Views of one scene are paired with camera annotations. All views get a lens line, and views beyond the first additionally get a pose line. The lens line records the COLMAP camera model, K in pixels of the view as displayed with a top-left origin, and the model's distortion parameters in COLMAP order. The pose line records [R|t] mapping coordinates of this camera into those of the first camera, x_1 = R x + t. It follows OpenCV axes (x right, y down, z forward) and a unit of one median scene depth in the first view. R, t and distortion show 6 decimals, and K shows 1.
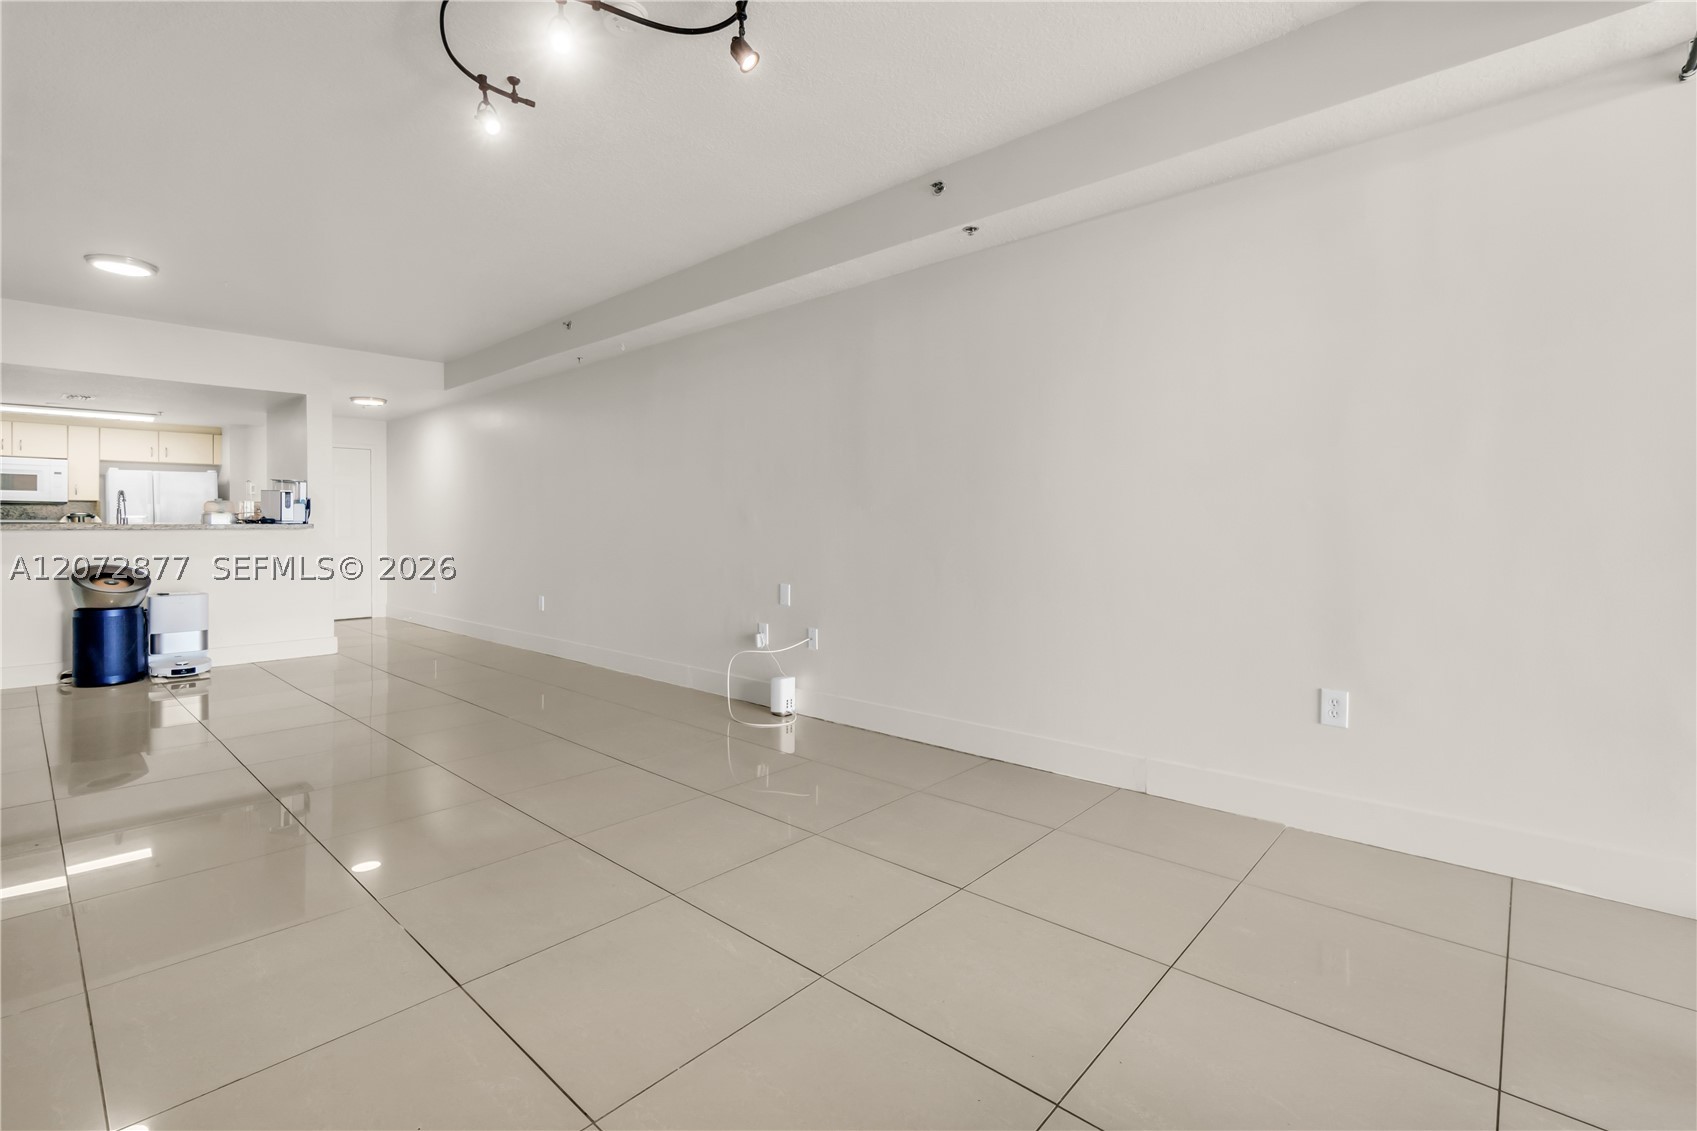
lens RADIAL K [[761.4, 0, 844.8], [0, 761.4, 548.9], [0, 0, 1]] dist [-0.008033, 0.001086]
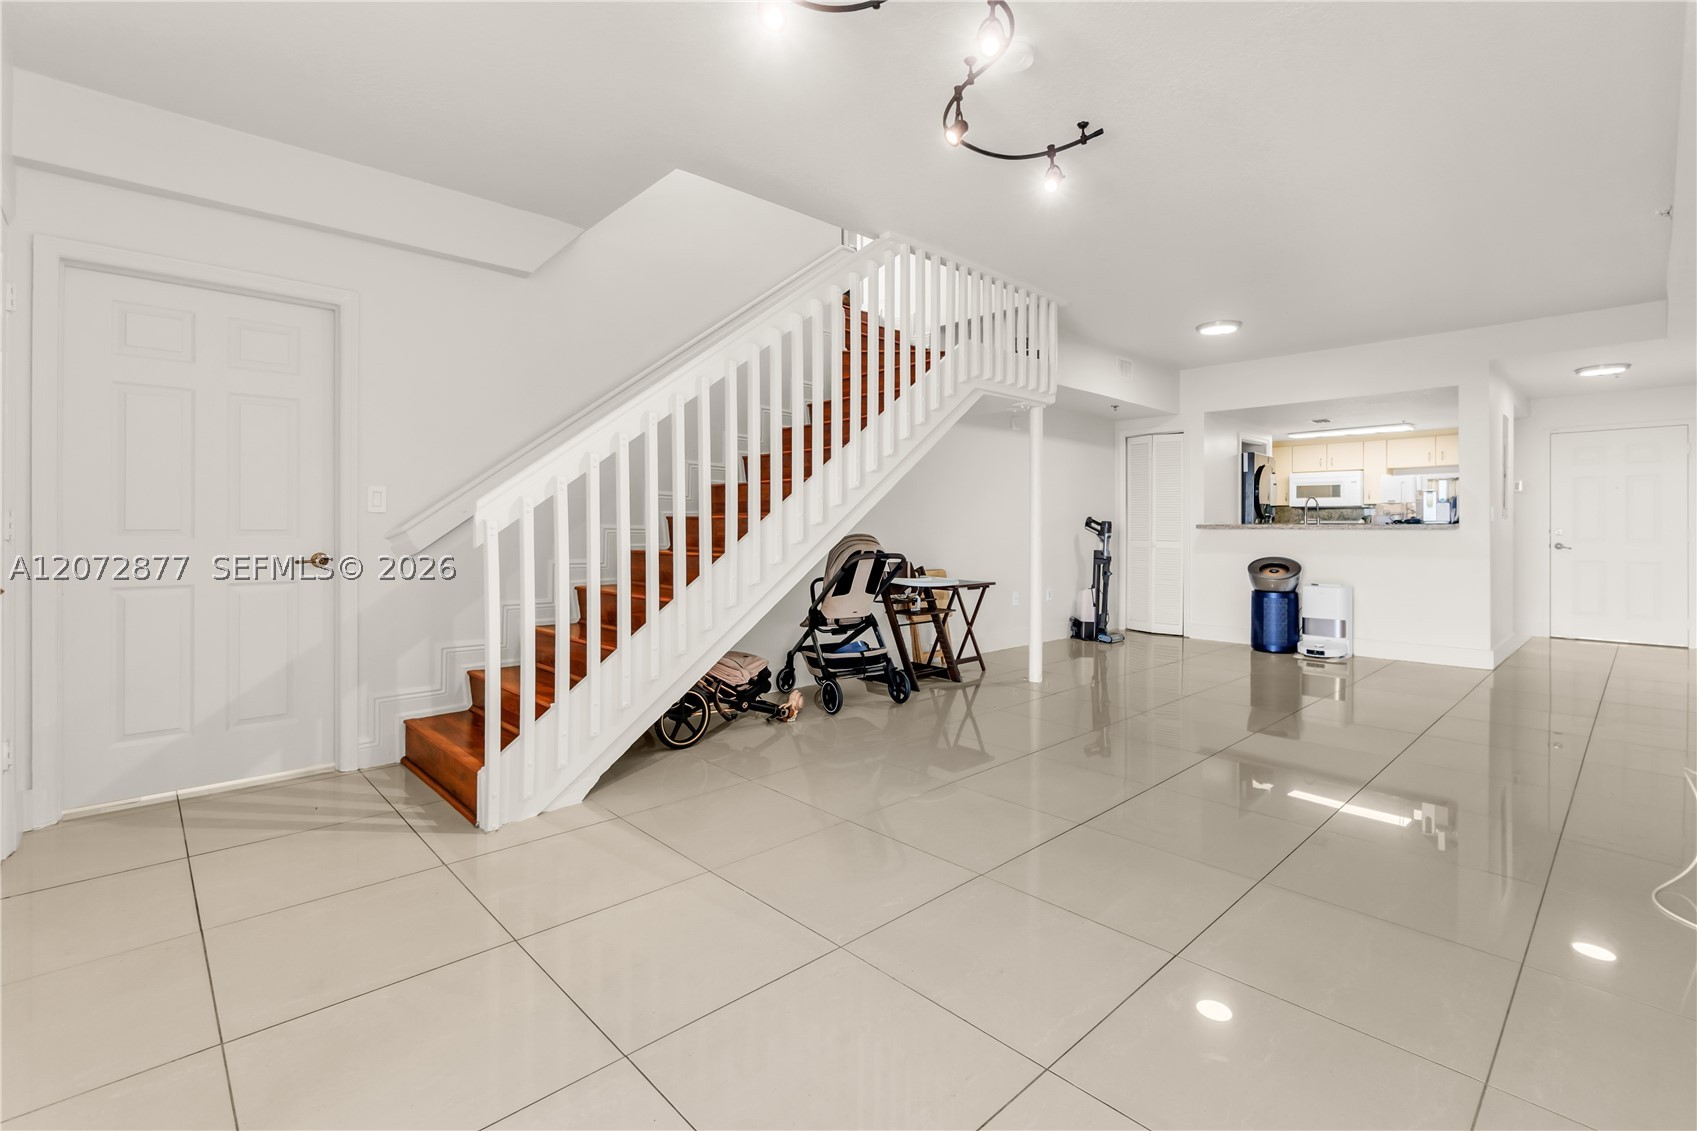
lens RADIAL K [[761.4, 0, 822.8], [0, 761.4, 530.9], [0, 0, 1]] dist [-0.008033, 0.001086]
pose [[-0.096716, 0.006666, -0.995290, 0.327615], [-0.028642, 0.999545, 0.009478, -0.011496], [0.994900, 0.029424, -0.096481, 0.345965]]
